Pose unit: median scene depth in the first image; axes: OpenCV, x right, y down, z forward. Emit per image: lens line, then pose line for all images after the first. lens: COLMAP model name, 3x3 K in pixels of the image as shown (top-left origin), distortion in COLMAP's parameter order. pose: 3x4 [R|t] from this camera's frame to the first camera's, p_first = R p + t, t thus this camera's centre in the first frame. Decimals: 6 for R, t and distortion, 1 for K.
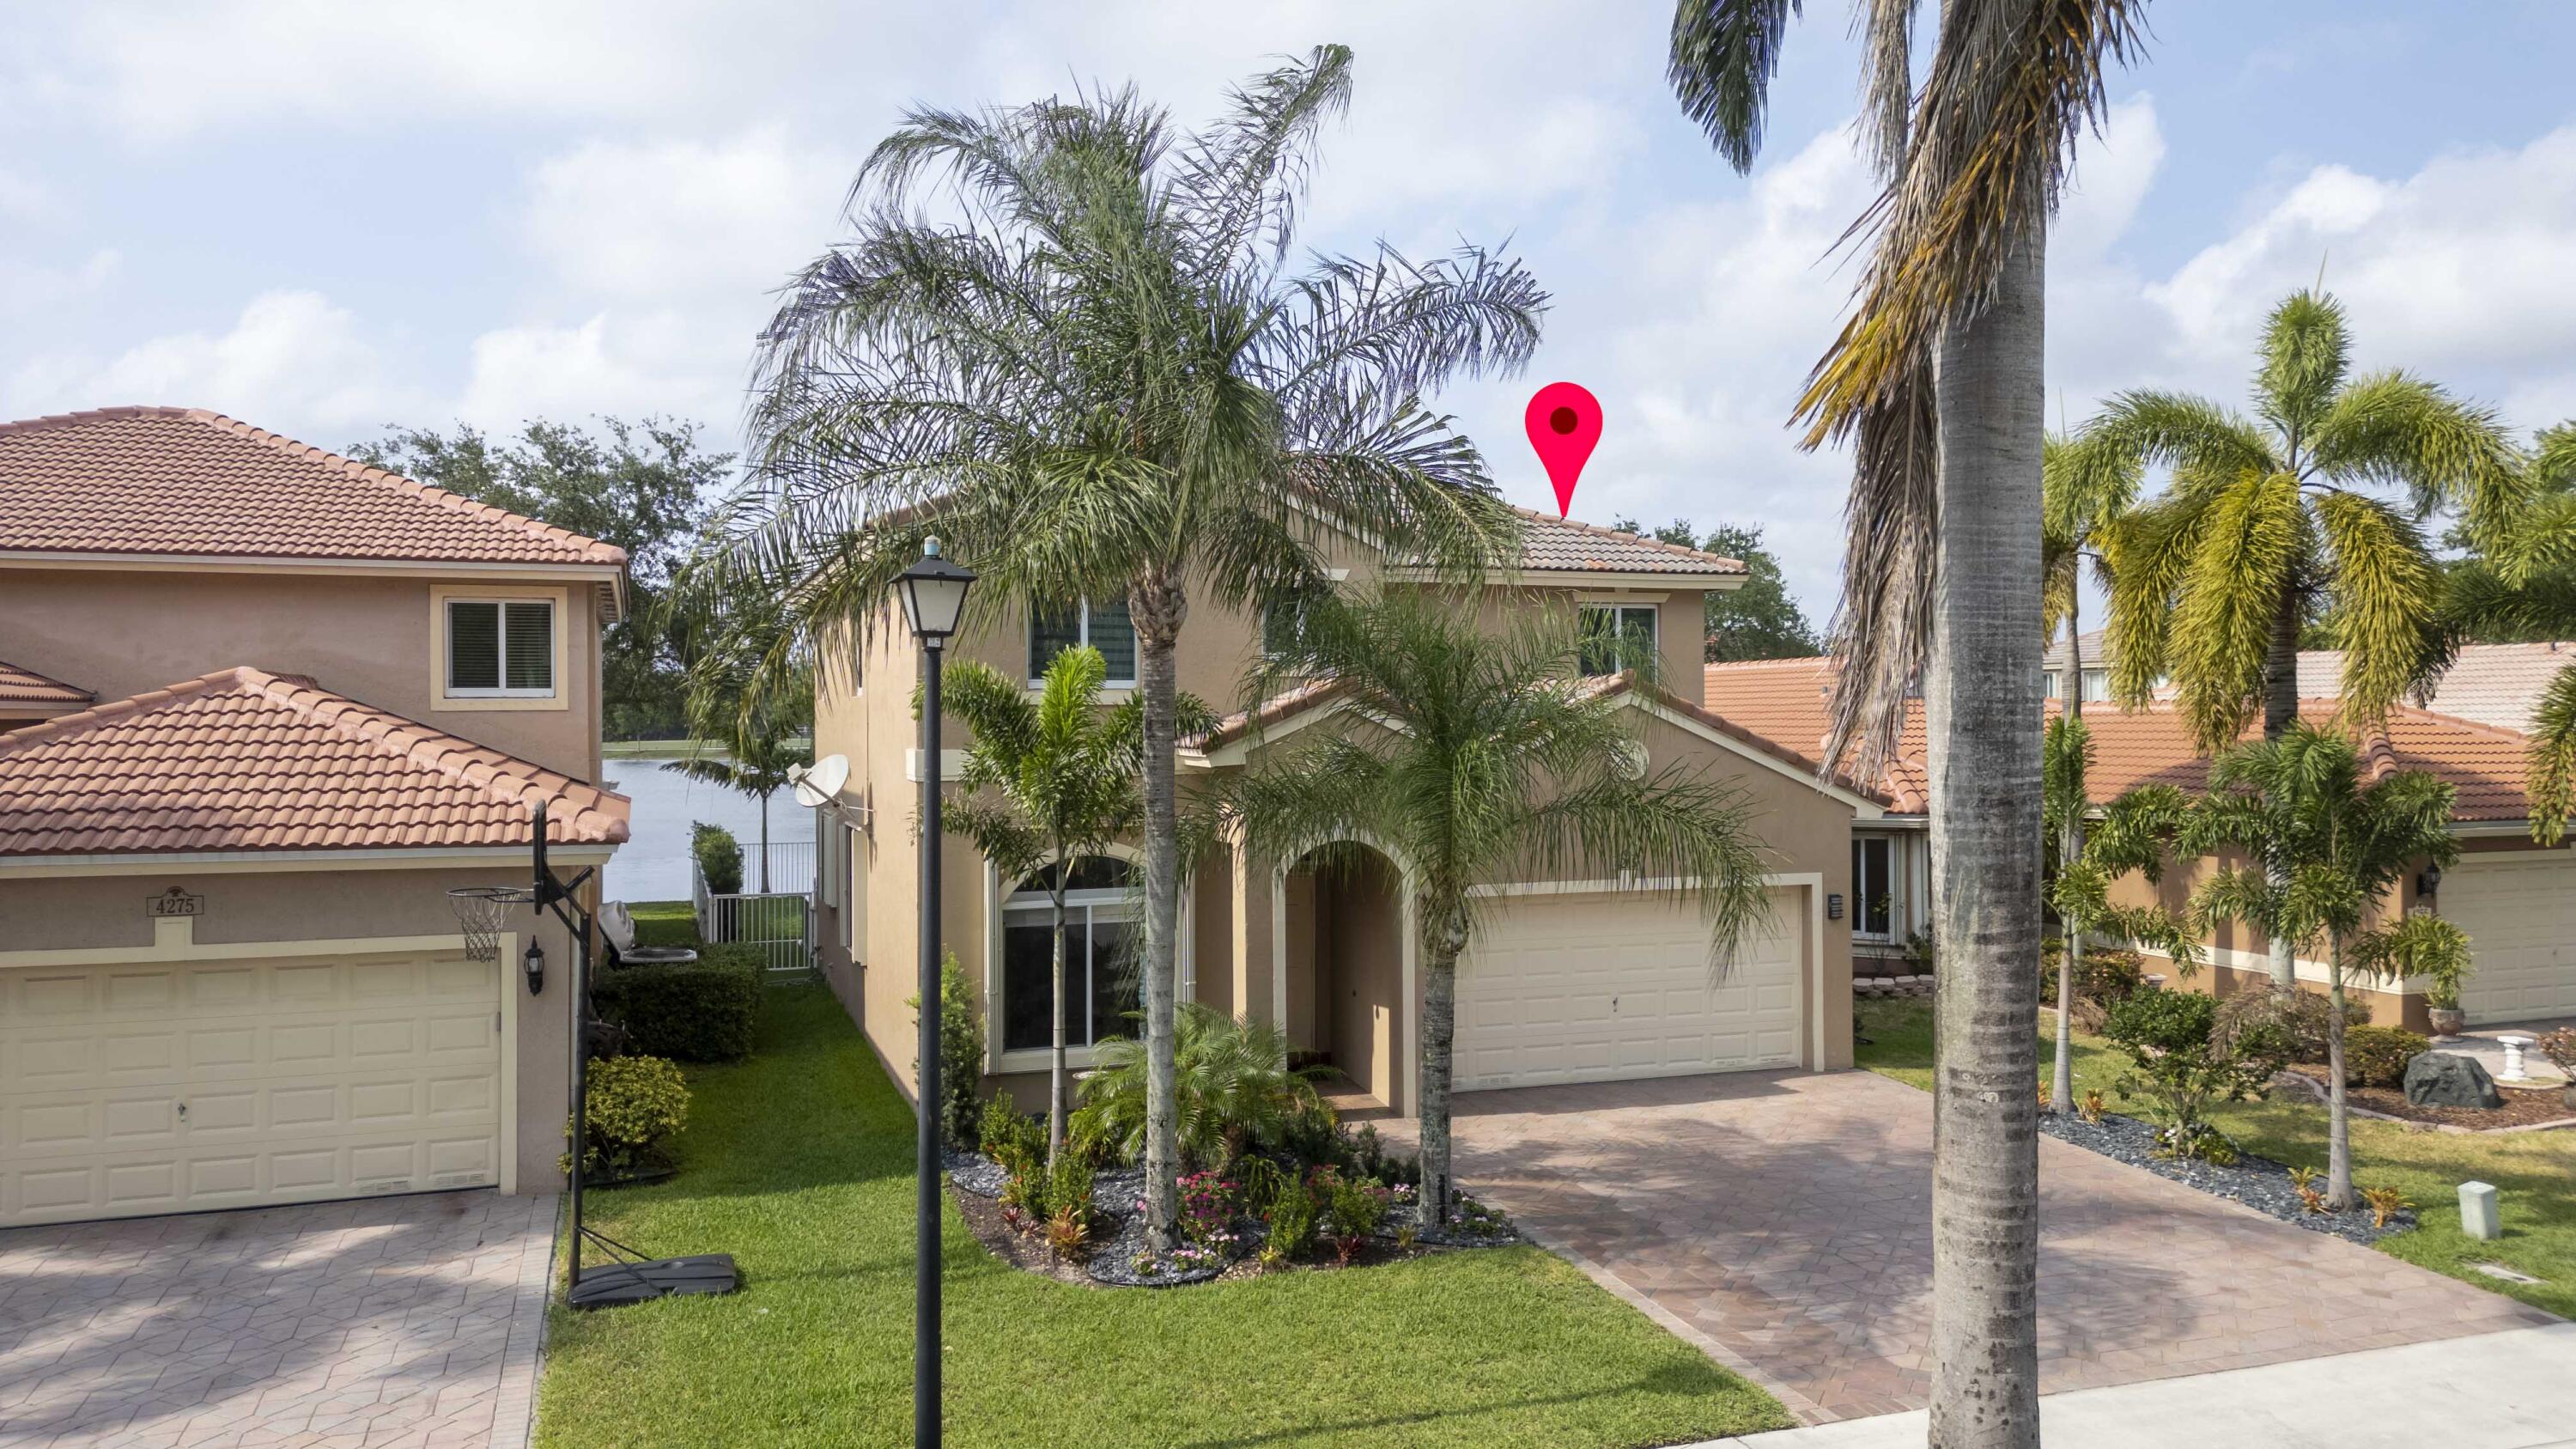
lens RADIAL K [[1798.6, 0, 1273.1], [0, 1798.6, 720.4], [0, 0, 1]] dist [0.058067, -0.052294]
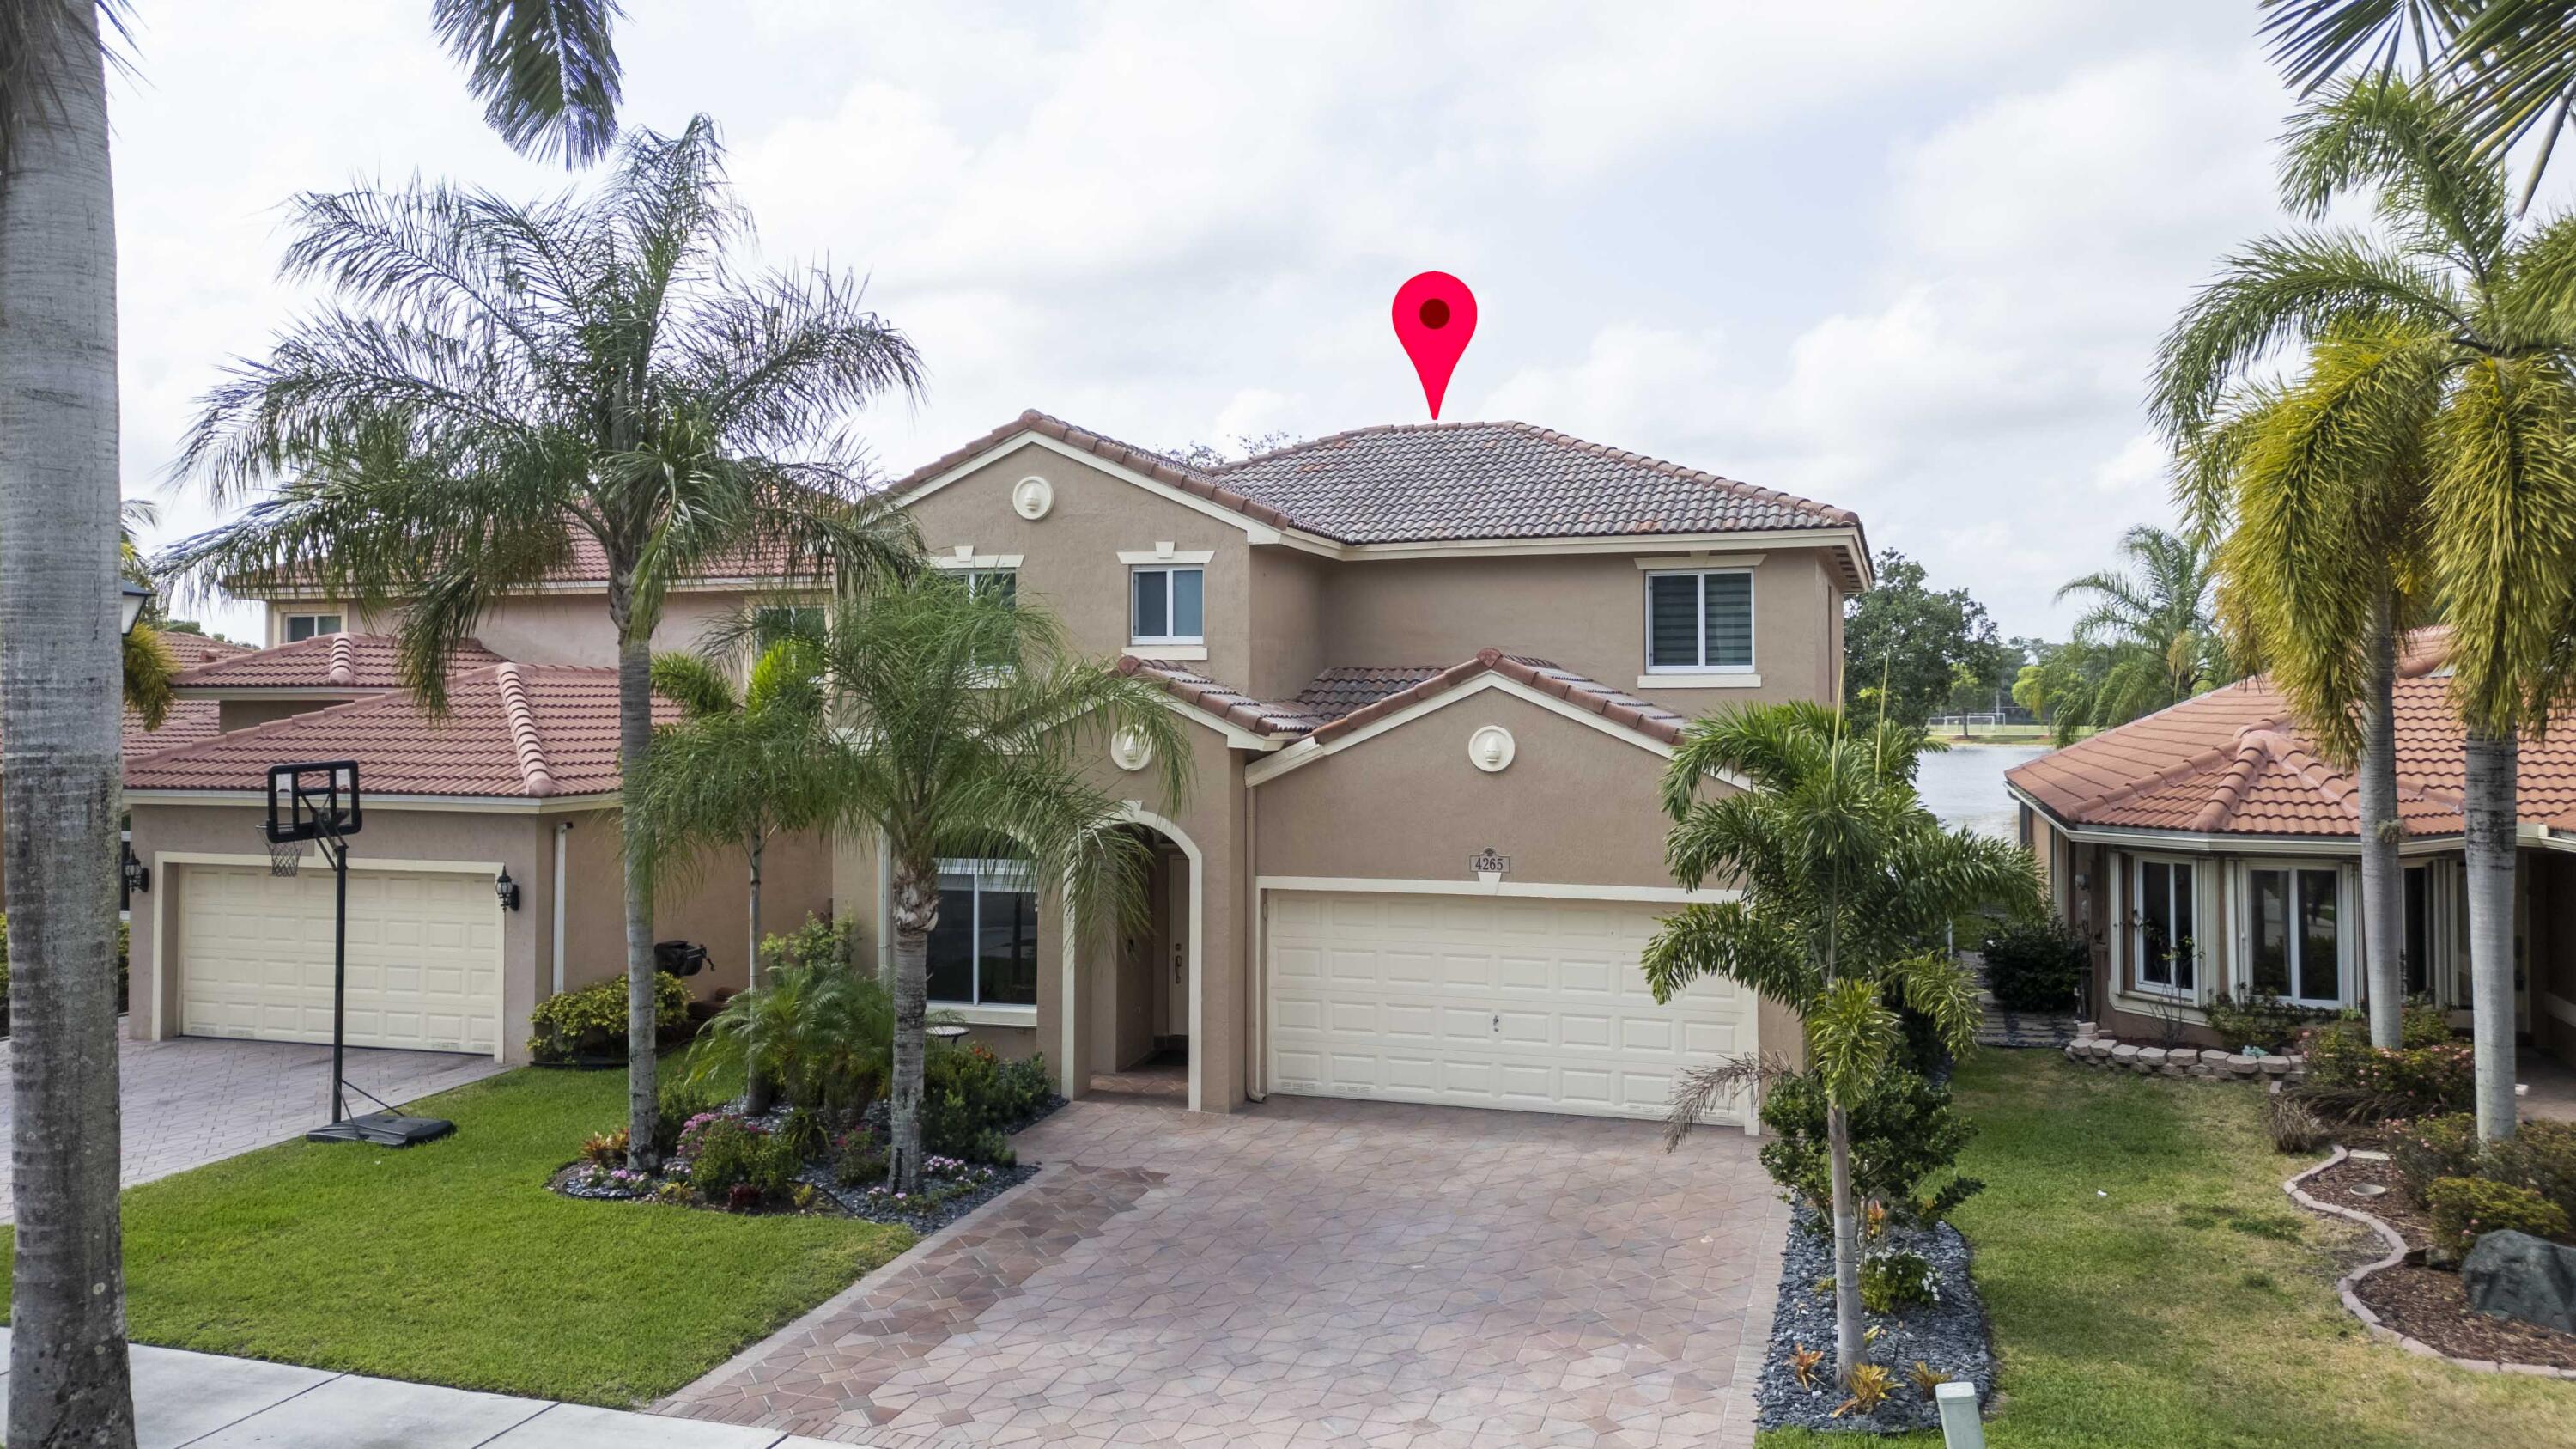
lens RADIAL K [[1807.3, 0, 1303.4], [0, 1807.3, 674.0], [0, 0, 1]] dist [0.051343, -0.039680]
pose [[0.800660, -0.007219, -0.599075, 0.883548], [-0.003064, 0.999865, -0.016144, -0.000072], [0.599111, 0.014762, 0.800530, 0.306832]]
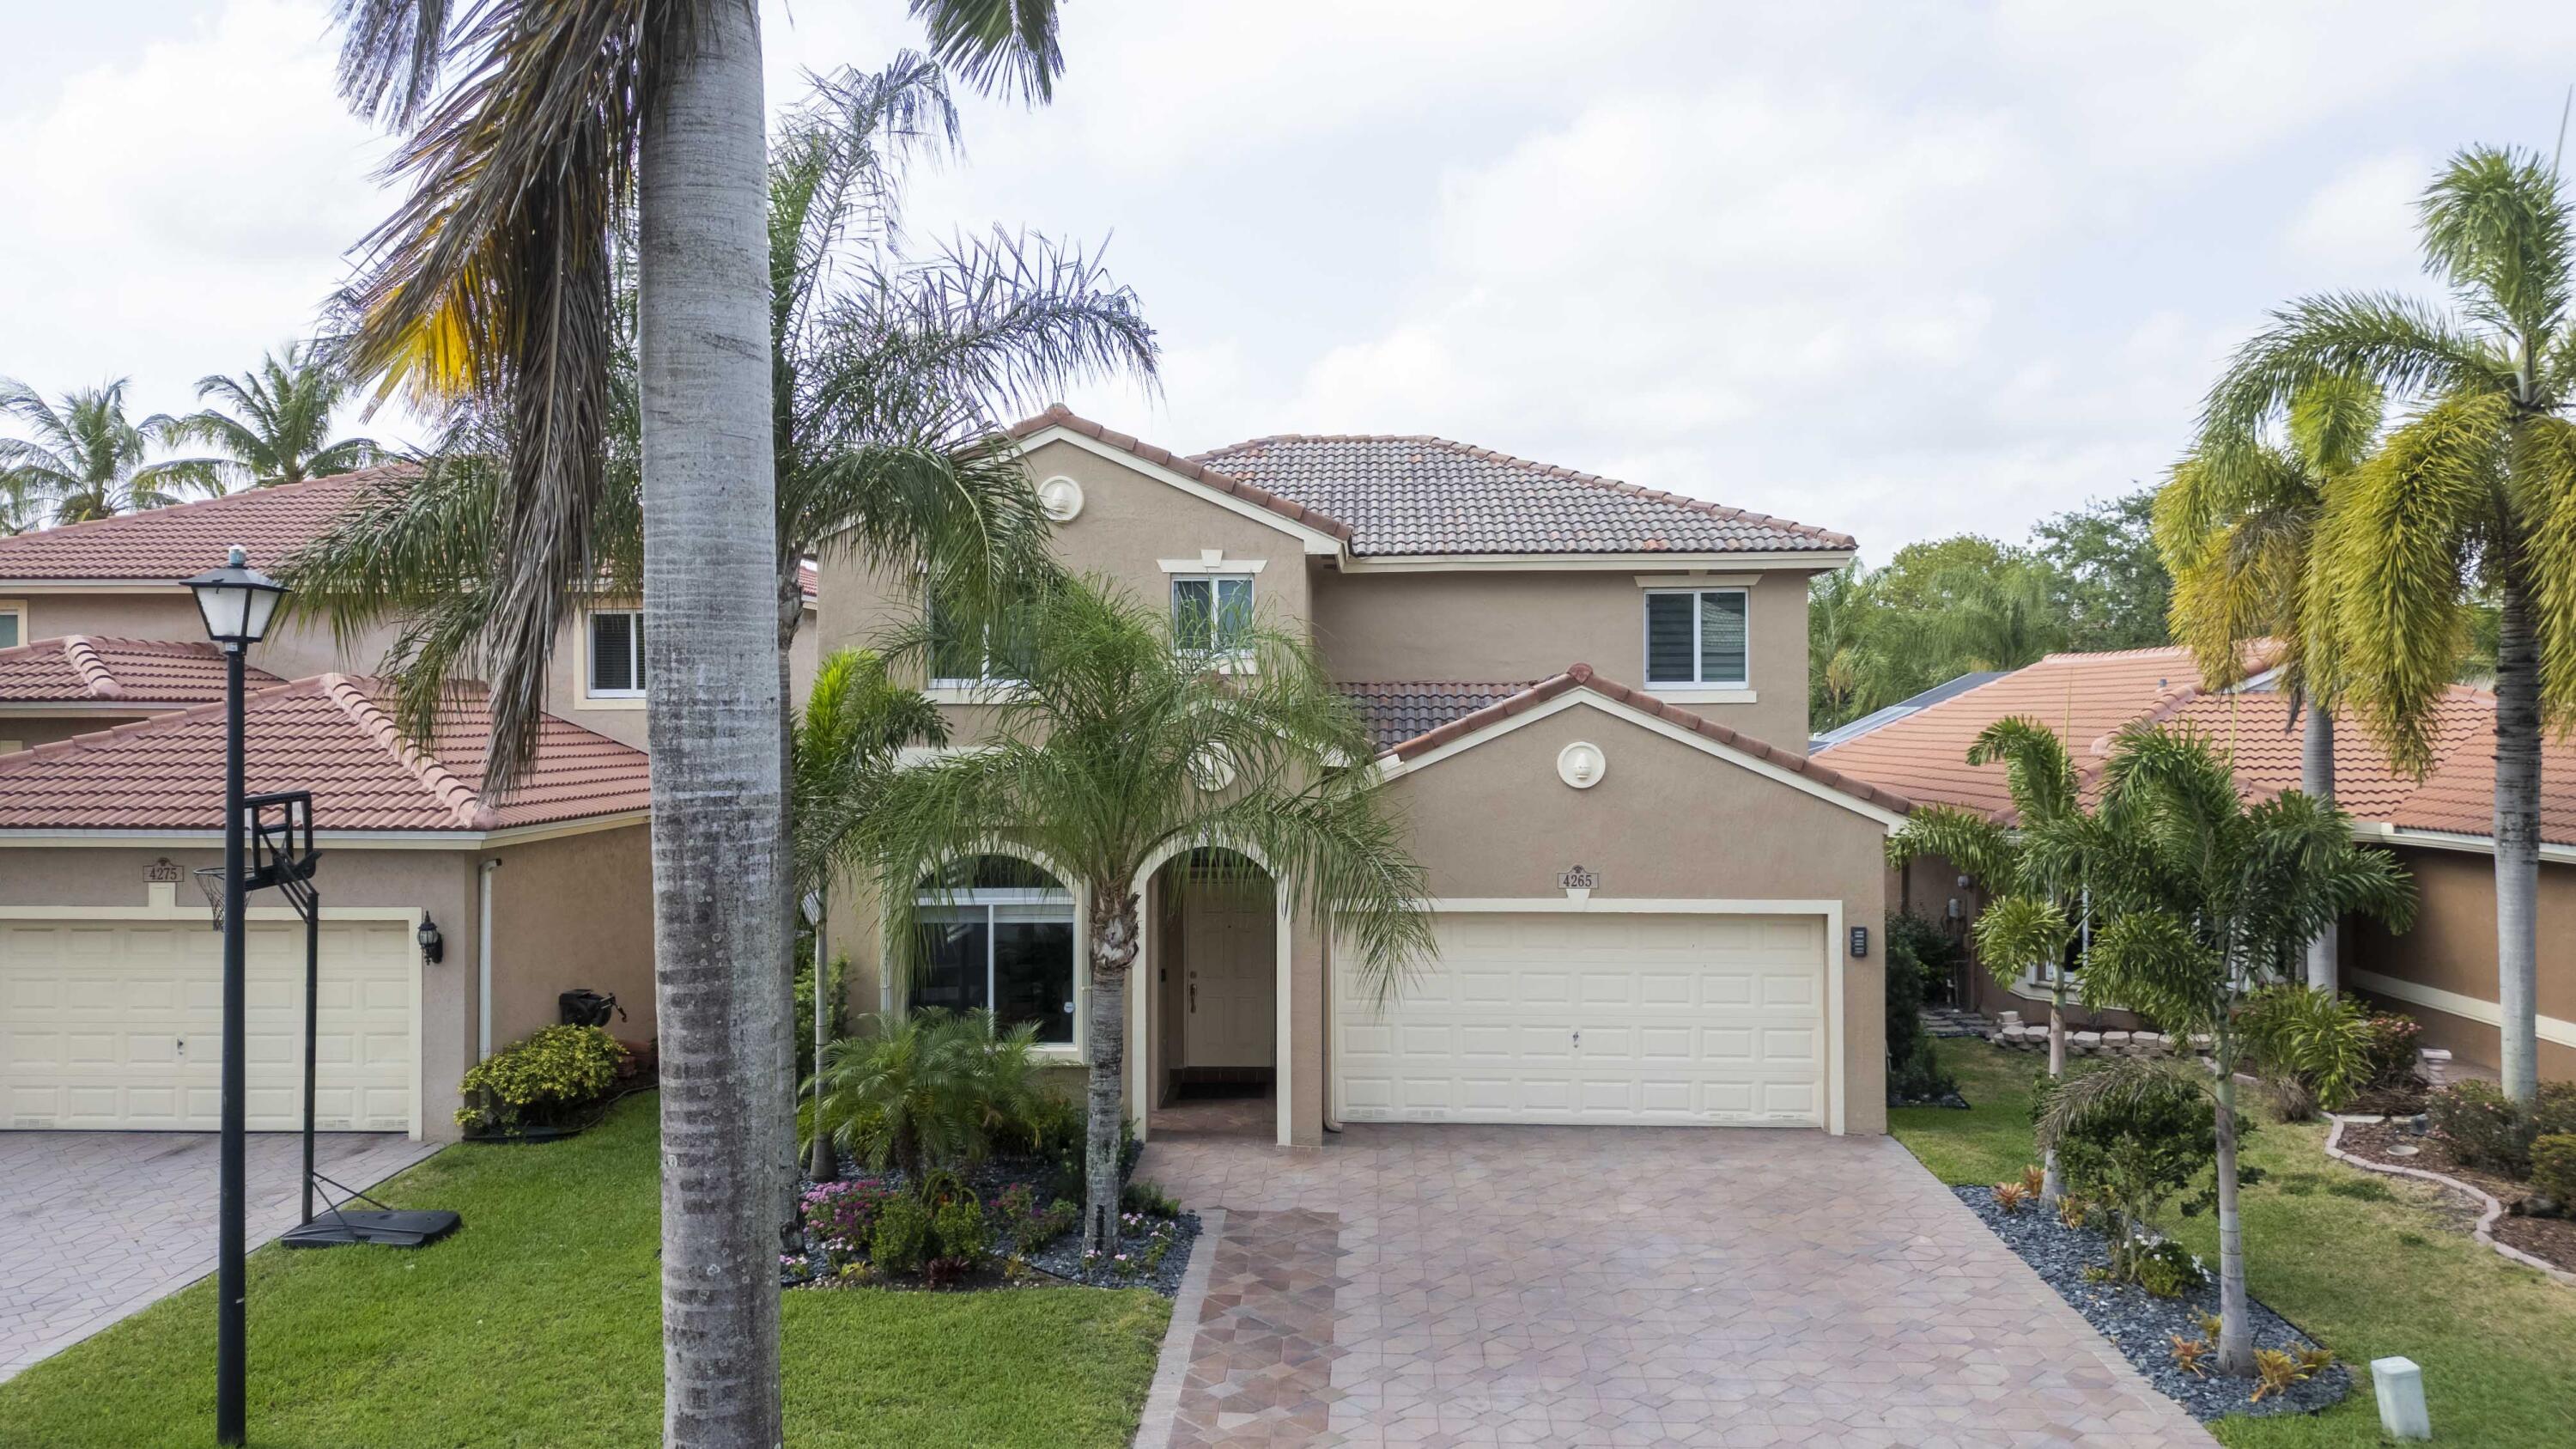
lens RADIAL K [[1798.6, 0, 1273.1], [0, 1798.6, 720.4], [0, 0, 1]] dist [0.058067, -0.052294]
pose [[0.928270, 0.002003, -0.371902, 0.519057], [-0.001222, 0.999997, 0.002336, -0.002467], [0.371906, -0.001714, 0.928269, 0.160640]]
